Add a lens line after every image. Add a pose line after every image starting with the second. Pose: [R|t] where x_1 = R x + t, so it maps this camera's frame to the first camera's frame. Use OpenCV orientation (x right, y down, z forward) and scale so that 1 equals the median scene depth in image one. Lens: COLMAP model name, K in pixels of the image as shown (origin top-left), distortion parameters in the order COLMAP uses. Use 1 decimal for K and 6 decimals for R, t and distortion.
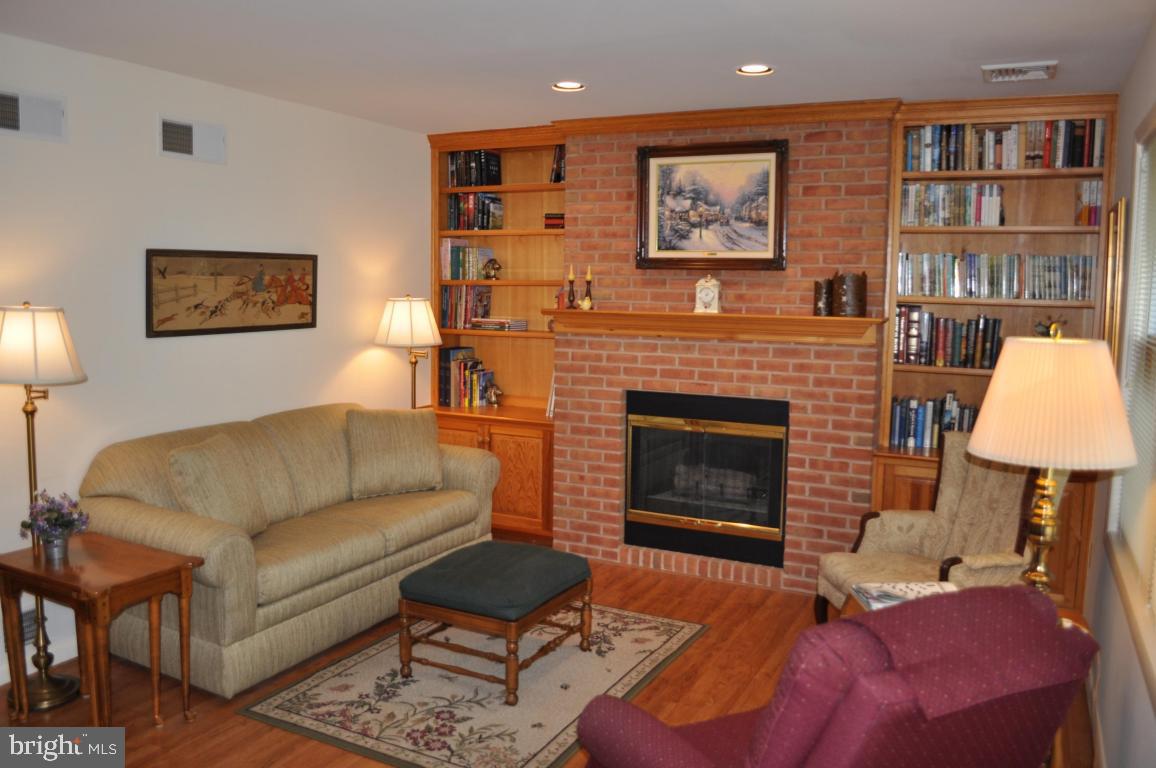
lens RADIAL K [[931.0, 0, 572.2], [0, 931.0, 387.4], [0, 0, 1]] dist [-0.027161, -0.014826]
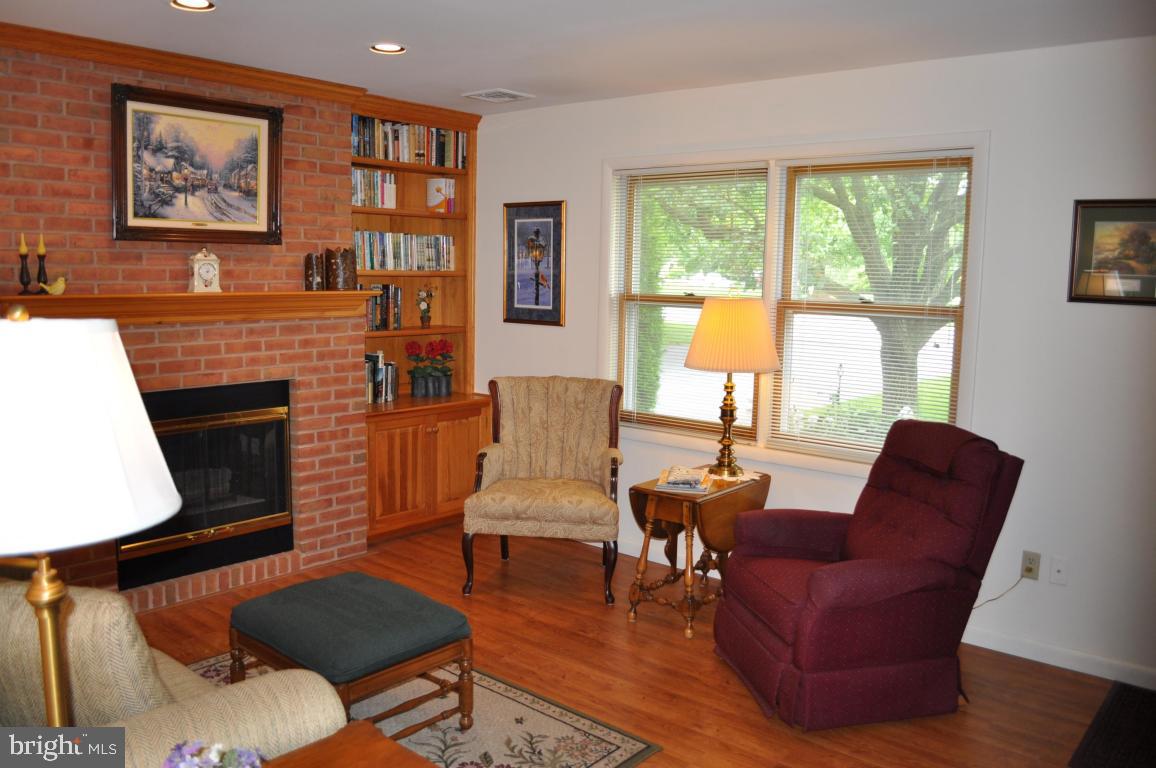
lens RADIAL K [[931.0, 0, 574.3], [0, 931.0, 376.7], [0, 0, 1]] dist [-0.027161, -0.014826]
pose [[0.248471, -0.126483, 0.960346, -0.621345], [0.092478, 0.990007, 0.106462, -0.063309], [-0.964215, 0.062358, 0.257685, 0.455140]]
